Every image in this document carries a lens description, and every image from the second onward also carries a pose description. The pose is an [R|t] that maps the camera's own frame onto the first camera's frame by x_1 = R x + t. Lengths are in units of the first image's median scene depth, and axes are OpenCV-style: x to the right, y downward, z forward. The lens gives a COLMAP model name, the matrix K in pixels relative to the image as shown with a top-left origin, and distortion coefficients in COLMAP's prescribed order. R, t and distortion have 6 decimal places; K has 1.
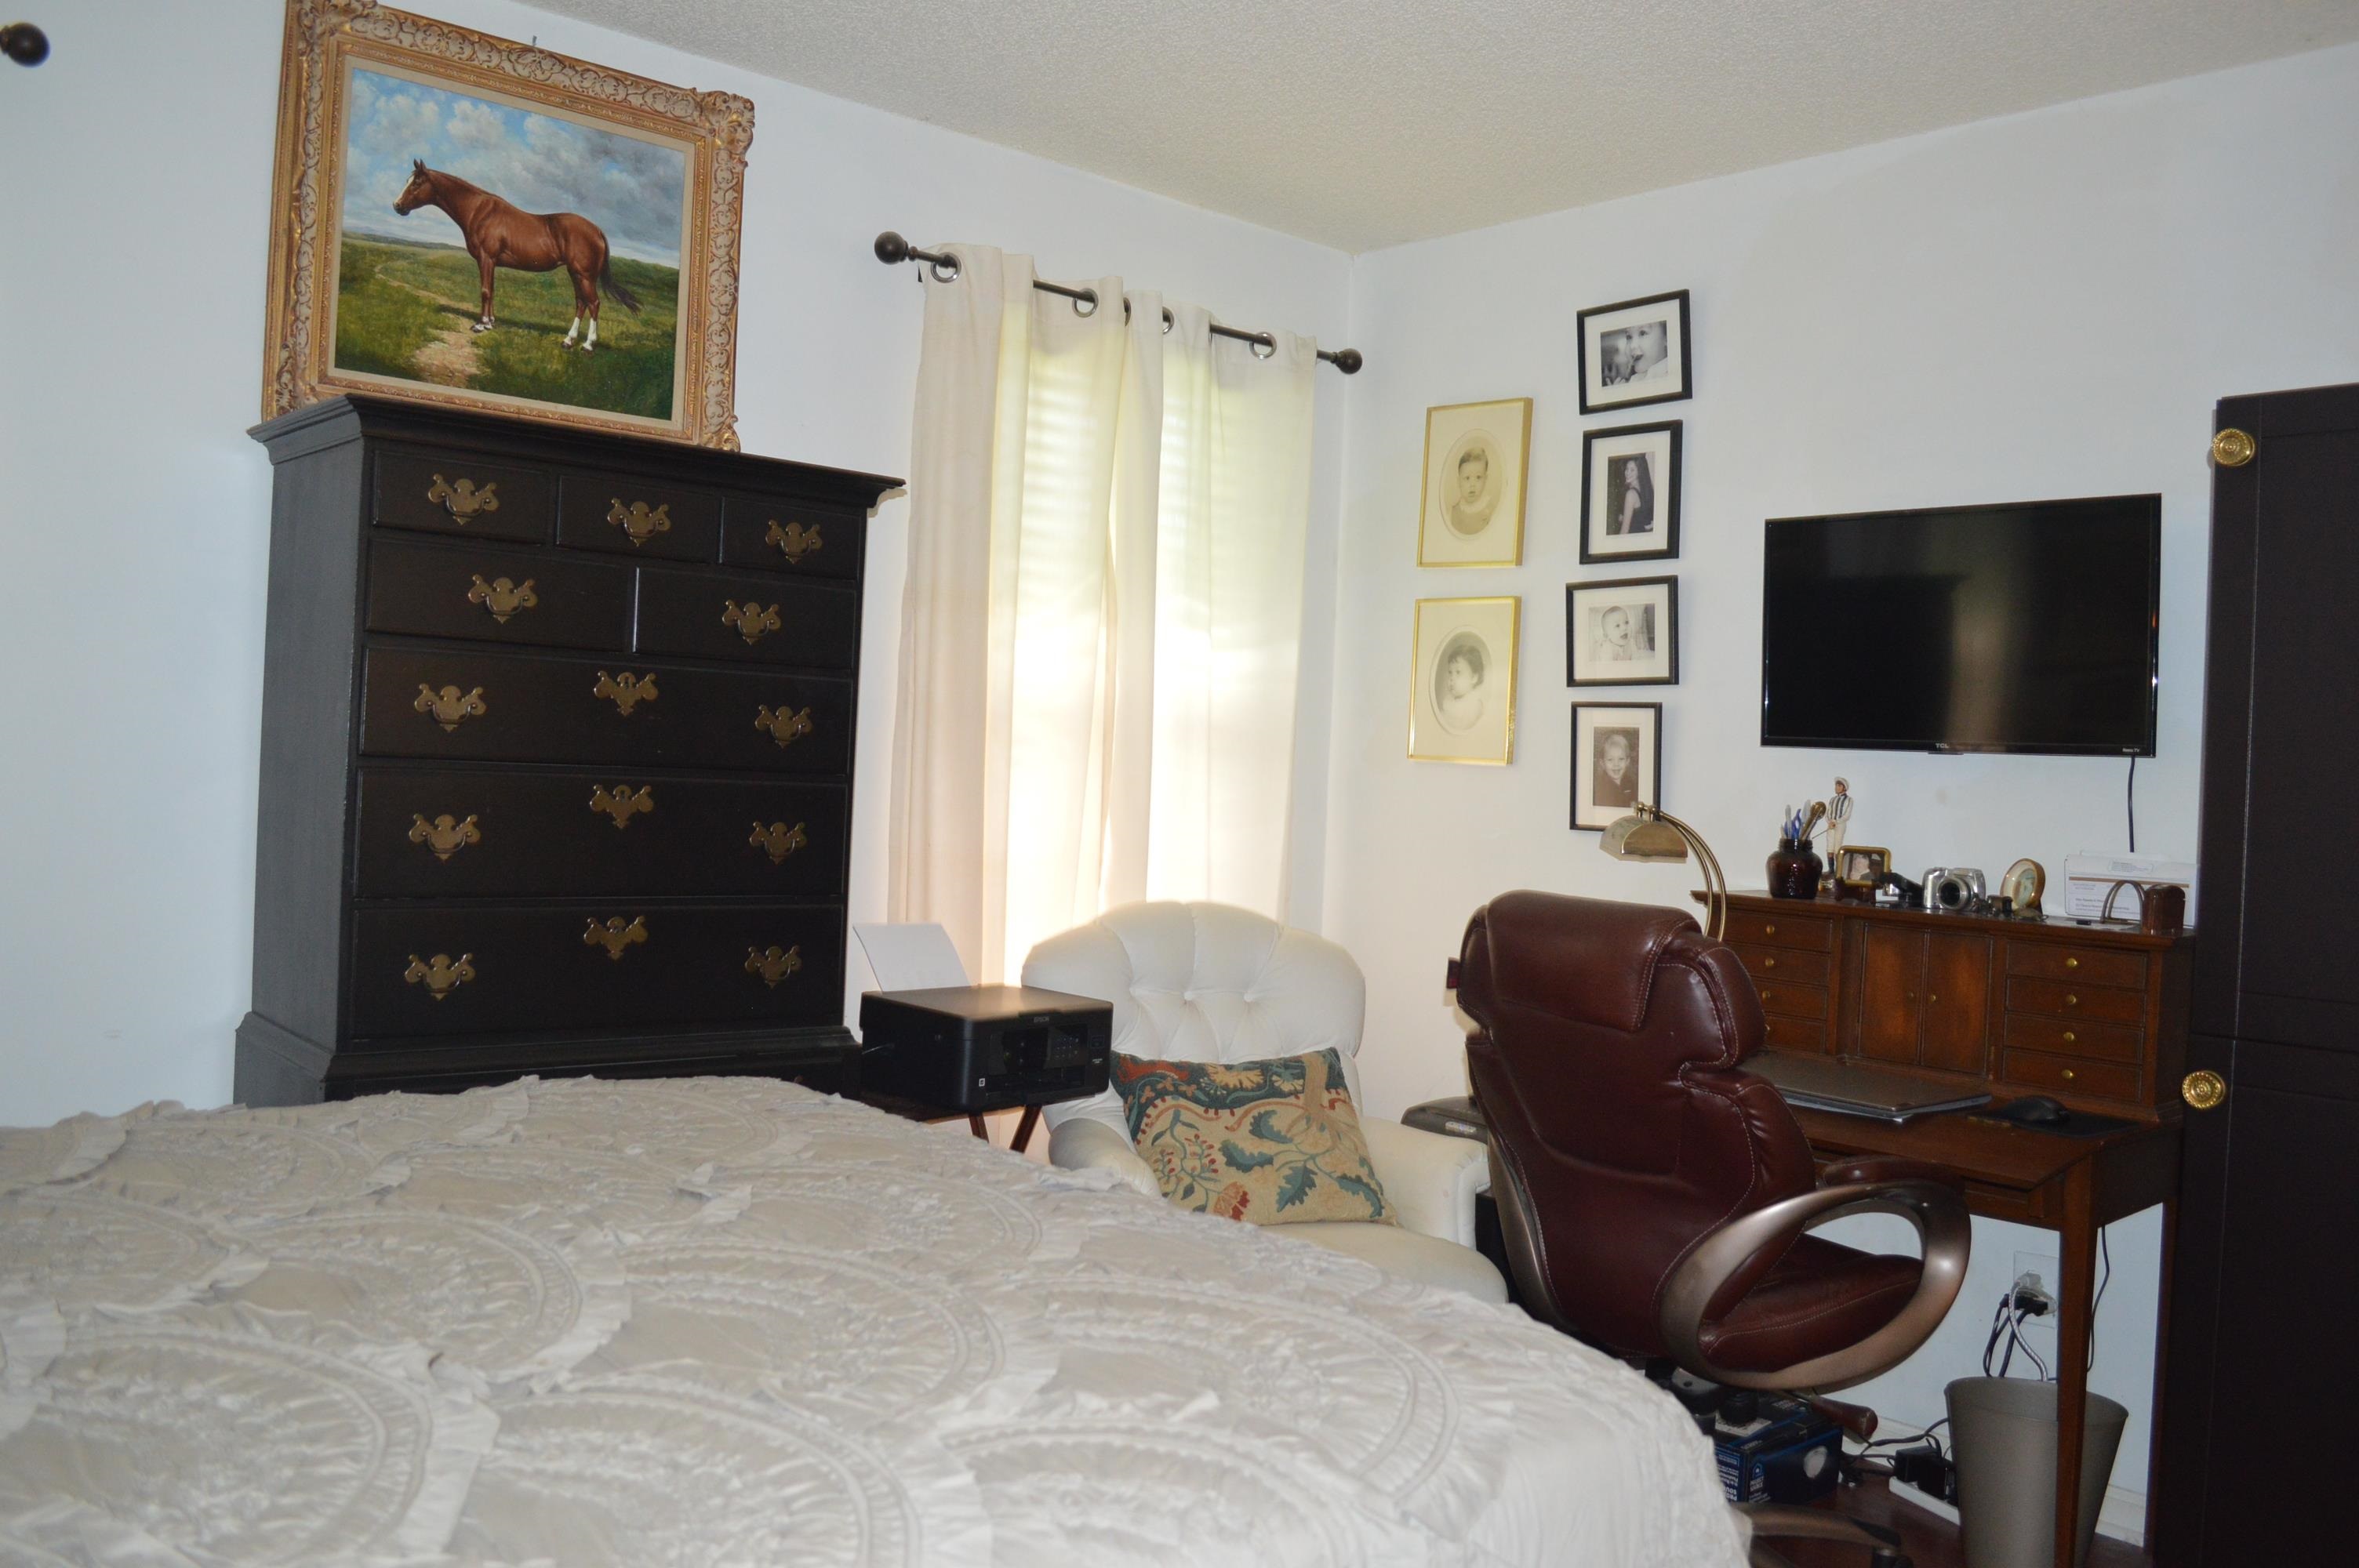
lens RADIAL K [[1881.9, 0, 1164.3], [0, 1881.9, 778.5], [0, 0, 1]] dist [-0.084054, 0.014646]
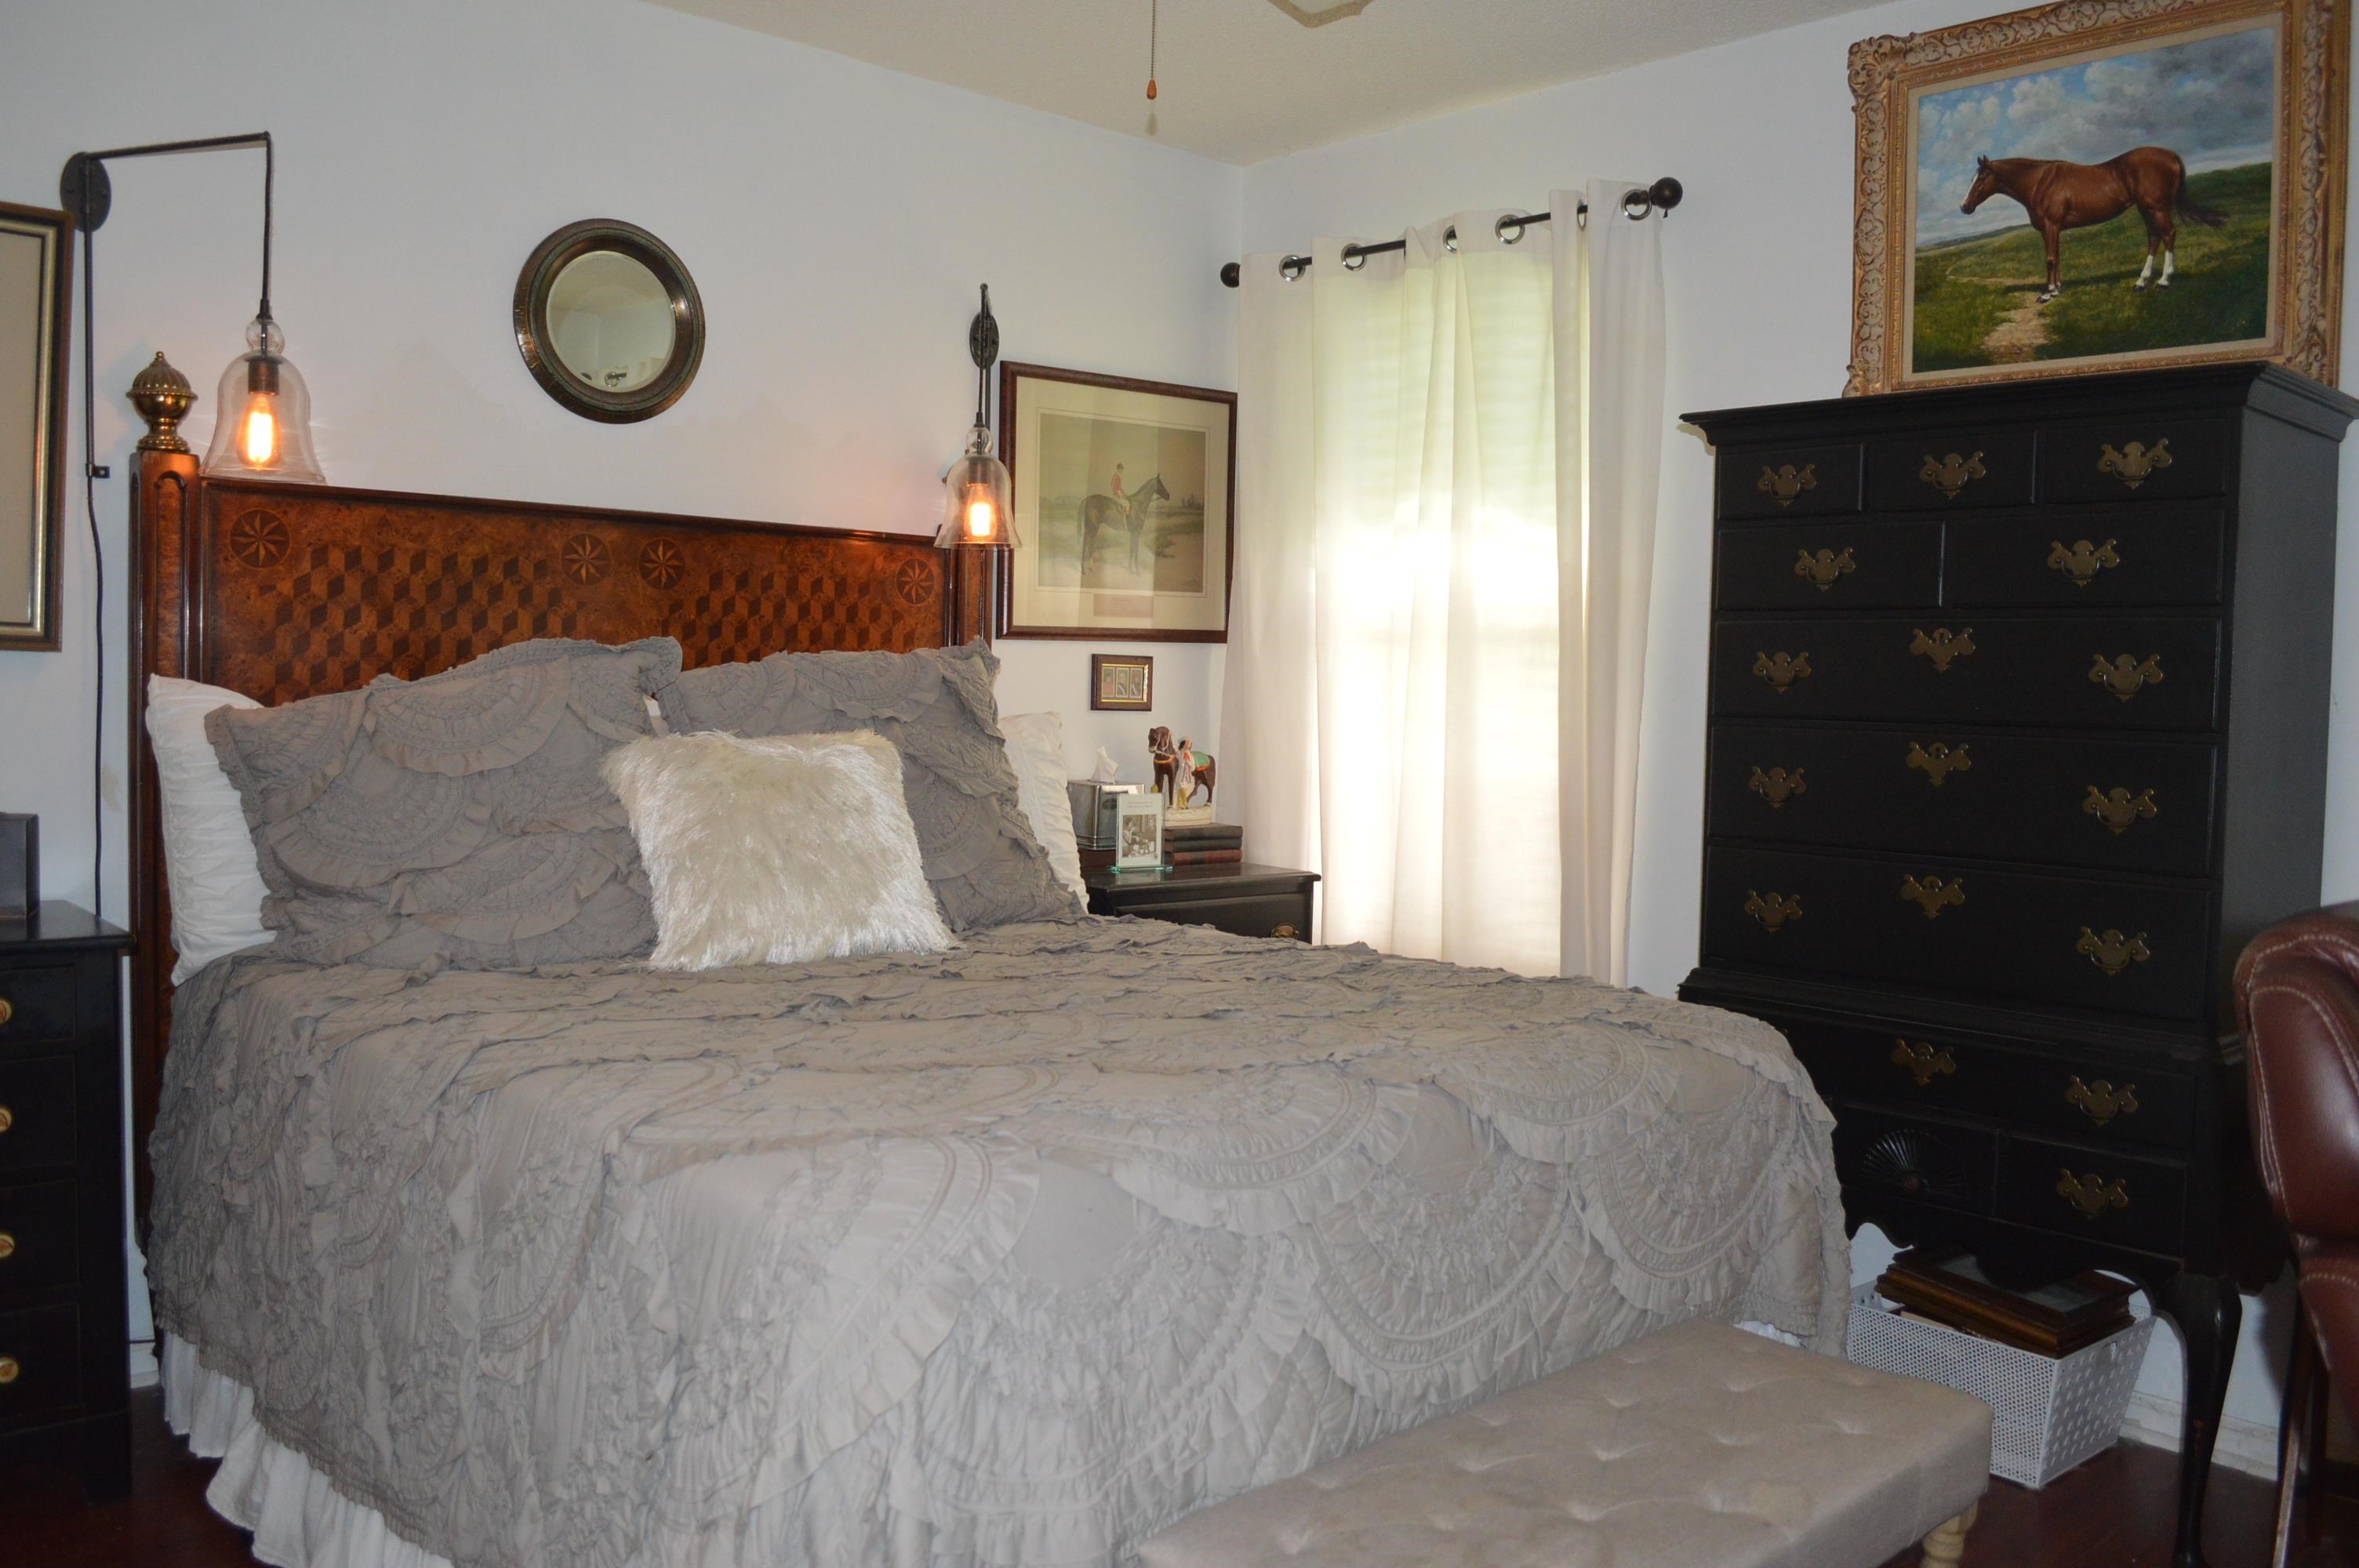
lens RADIAL K [[1881.9, 0, 1162.7], [0, 1881.9, 782.7], [0, 0, 1]] dist [-0.084054, 0.014646]
pose [[0.006227, 0.005329, -0.999966, 0.625195], [-0.034586, 0.999389, 0.005111, 0.030871], [0.999382, 0.034553, 0.006408, 0.527098]]
